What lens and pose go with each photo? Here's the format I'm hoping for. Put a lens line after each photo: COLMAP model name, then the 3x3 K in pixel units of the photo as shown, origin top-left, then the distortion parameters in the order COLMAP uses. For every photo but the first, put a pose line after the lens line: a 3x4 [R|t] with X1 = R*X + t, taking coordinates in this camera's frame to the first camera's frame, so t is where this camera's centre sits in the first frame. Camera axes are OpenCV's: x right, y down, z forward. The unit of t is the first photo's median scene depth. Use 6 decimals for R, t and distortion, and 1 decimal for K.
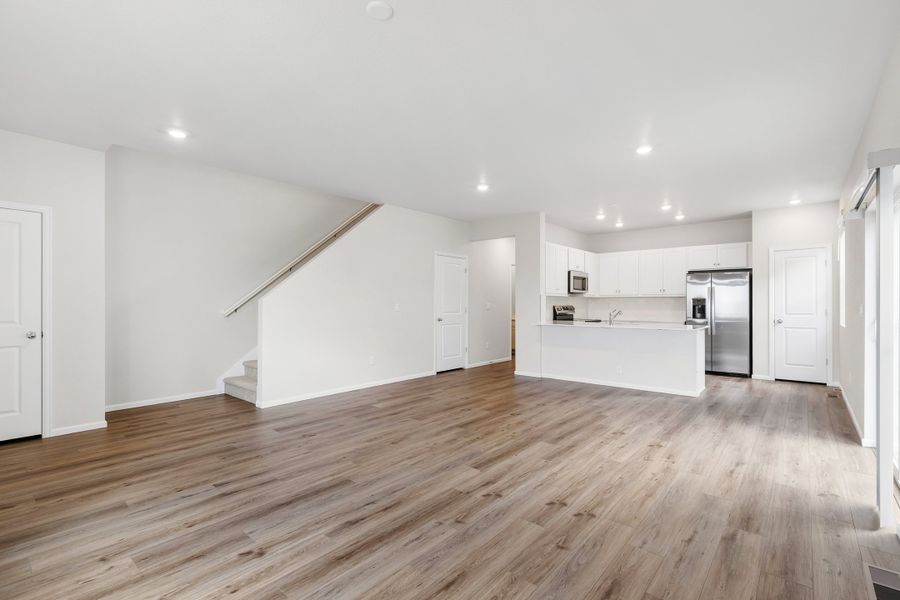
lens RADIAL K [[411.4, 0, 450.0], [0, 411.4, 300.0], [0, 0, 1]] dist [0.002736, 0.000311]
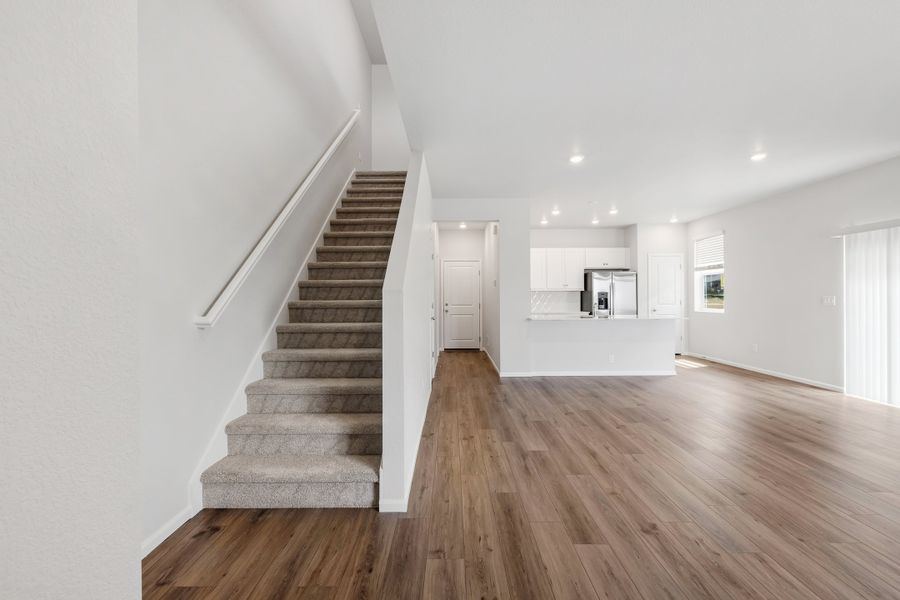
lens RADIAL K [[405.9, 0, 448.5], [0, 405.9, 281.5], [0, 0, 1]] dist [0.000369, -0.000007]
pose [[0.759396, 0.024397, 0.650172, -1.111585], [-0.001976, 0.999379, -0.035193, 0.016152], [-0.650626, 0.025441, 0.758972, 0.911067]]
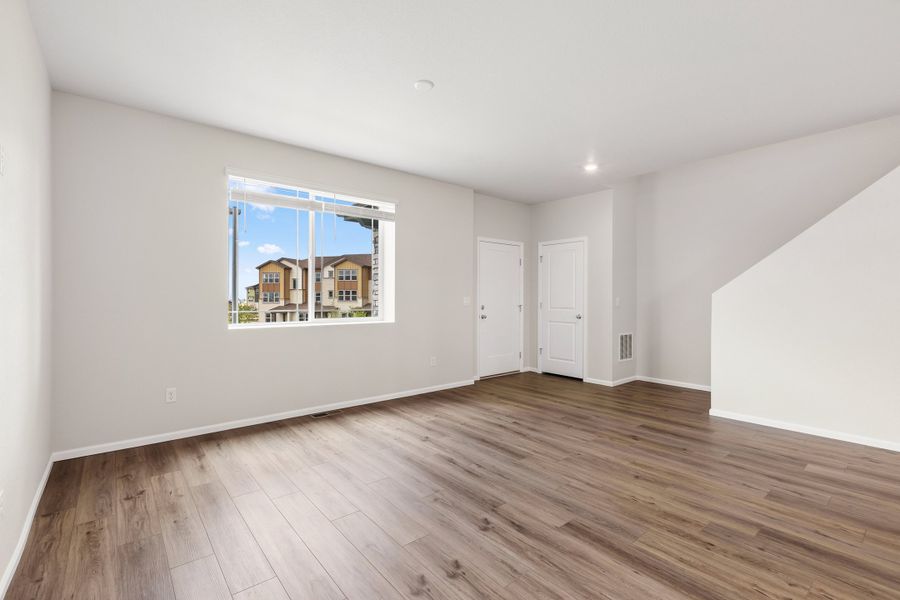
lens RADIAL K [[407.0, 0, 443.8], [0, 407.0, 291.5], [0, 0, 1]] dist [0.001264, 0.000074]
pose [[-0.175775, -0.014305, -0.984326, 0.790341], [0.004835, 0.999870, -0.015394, 0.009460], [0.984418, -0.007465, -0.175683, 0.893672]]
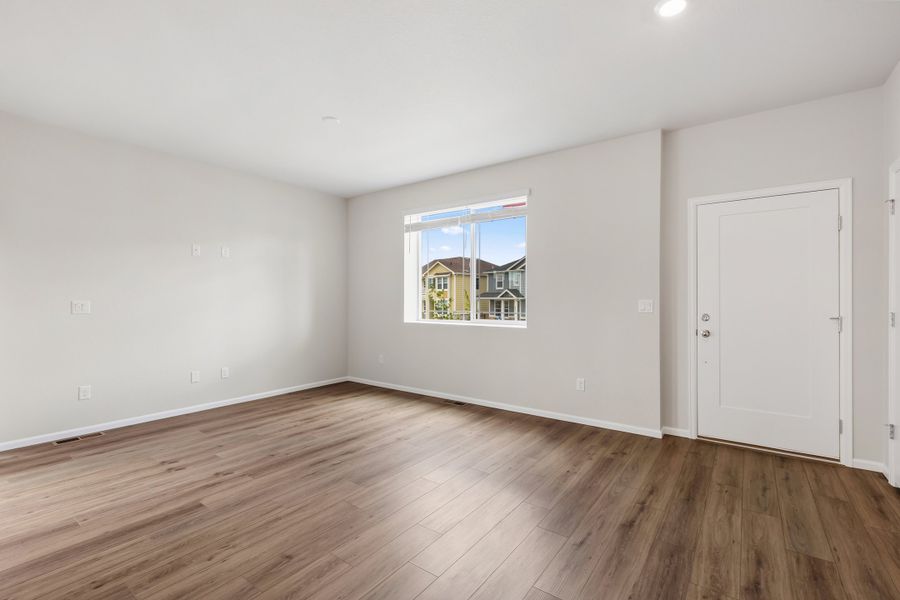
lens RADIAL K [[394.5, 0, 450.0], [0, 394.5, 300.0], [0, 0, 1]] dist [0.001610, 0.000301]
pose [[-0.997245, 0.000689, -0.074170, -0.356948], [0.001089, 0.999985, -0.005350, 0.012450], [0.074165, -0.005416, -0.997231, 1.765100]]
